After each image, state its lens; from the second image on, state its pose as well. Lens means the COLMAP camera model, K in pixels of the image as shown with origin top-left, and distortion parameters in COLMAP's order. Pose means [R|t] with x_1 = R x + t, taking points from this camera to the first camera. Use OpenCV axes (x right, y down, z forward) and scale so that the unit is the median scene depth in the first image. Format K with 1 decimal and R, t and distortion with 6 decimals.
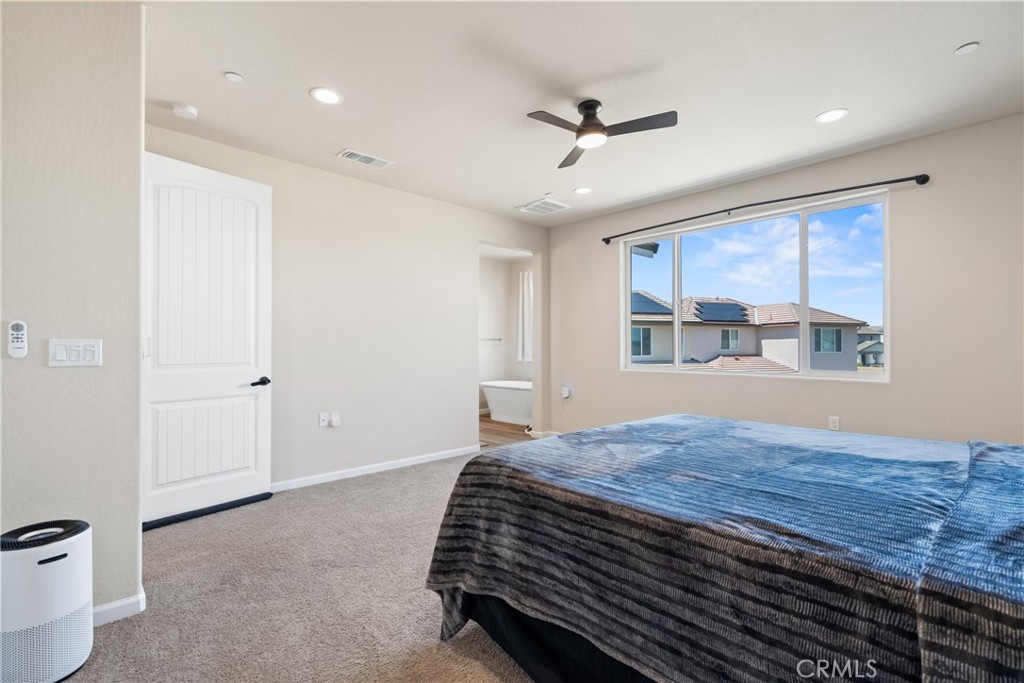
lens RADIAL K [[462.2, 0, 507.9], [0, 462.2, 343.4], [0, 0, 1]] dist [0.000050, -0.000249]
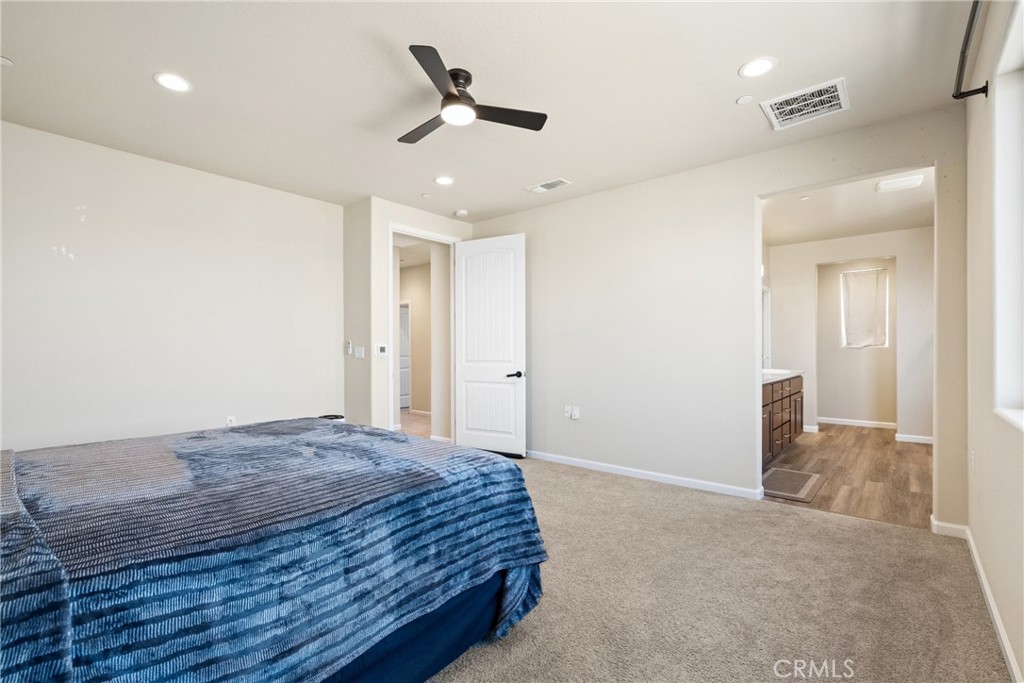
lens RADIAL K [[462.2, 0, 507.9], [0, 462.2, 343.4], [0, 0, 1]] dist [0.000050, -0.000249]
pose [[0.095758, -0.005445, -0.995390, 0.860969], [0.008106, 0.999956, -0.004690, -0.005819], [0.995372, -0.007620, 0.095798, 0.827496]]
